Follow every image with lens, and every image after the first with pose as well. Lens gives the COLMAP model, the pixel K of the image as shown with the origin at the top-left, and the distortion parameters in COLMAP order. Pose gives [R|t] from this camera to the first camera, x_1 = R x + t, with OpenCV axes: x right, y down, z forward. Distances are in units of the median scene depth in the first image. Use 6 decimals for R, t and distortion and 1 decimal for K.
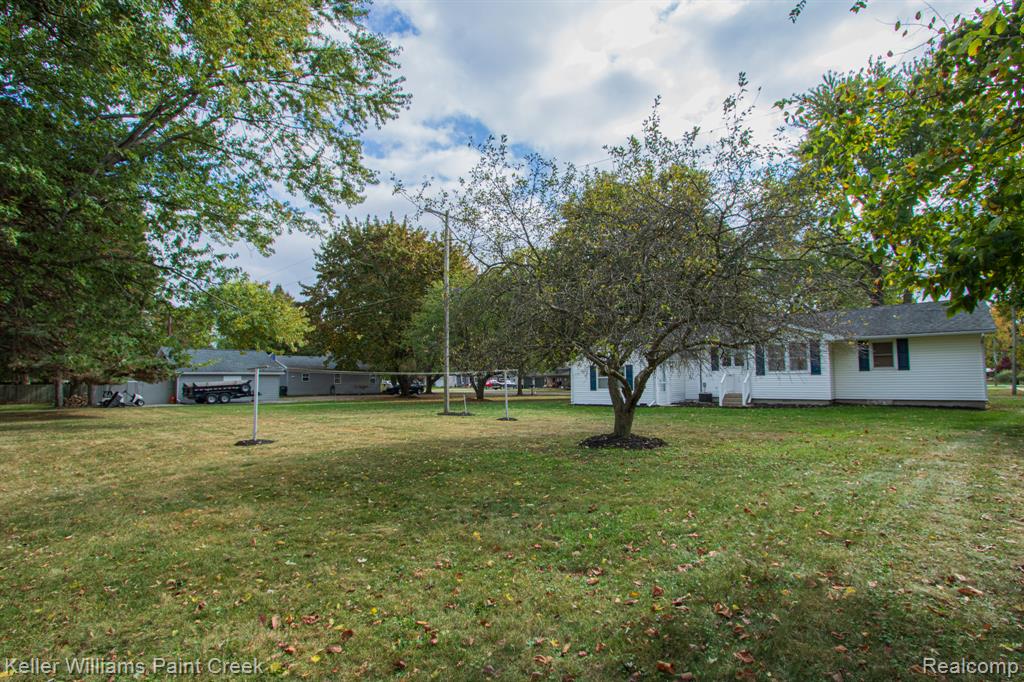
lens RADIAL K [[474.4, 0, 516.8], [0, 474.4, 348.2], [0, 0, 1]] dist [-0.014587, 0.000975]
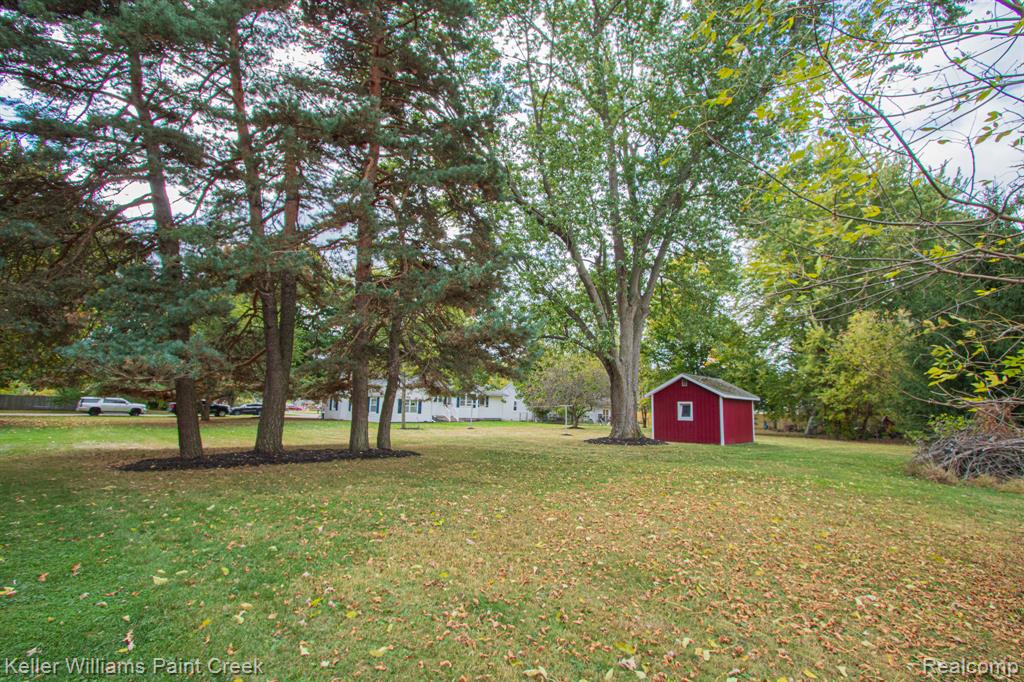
lens RADIAL K [[474.4, 0, 516.8], [0, 474.4, 348.2], [0, 0, 1]] dist [-0.014587, 0.000975]
pose [[0.033929, 0.141829, 0.989310, -1.839202], [-0.094520, 0.985898, -0.138098, 0.068436], [-0.994945, -0.088824, 0.046856, 0.688193]]
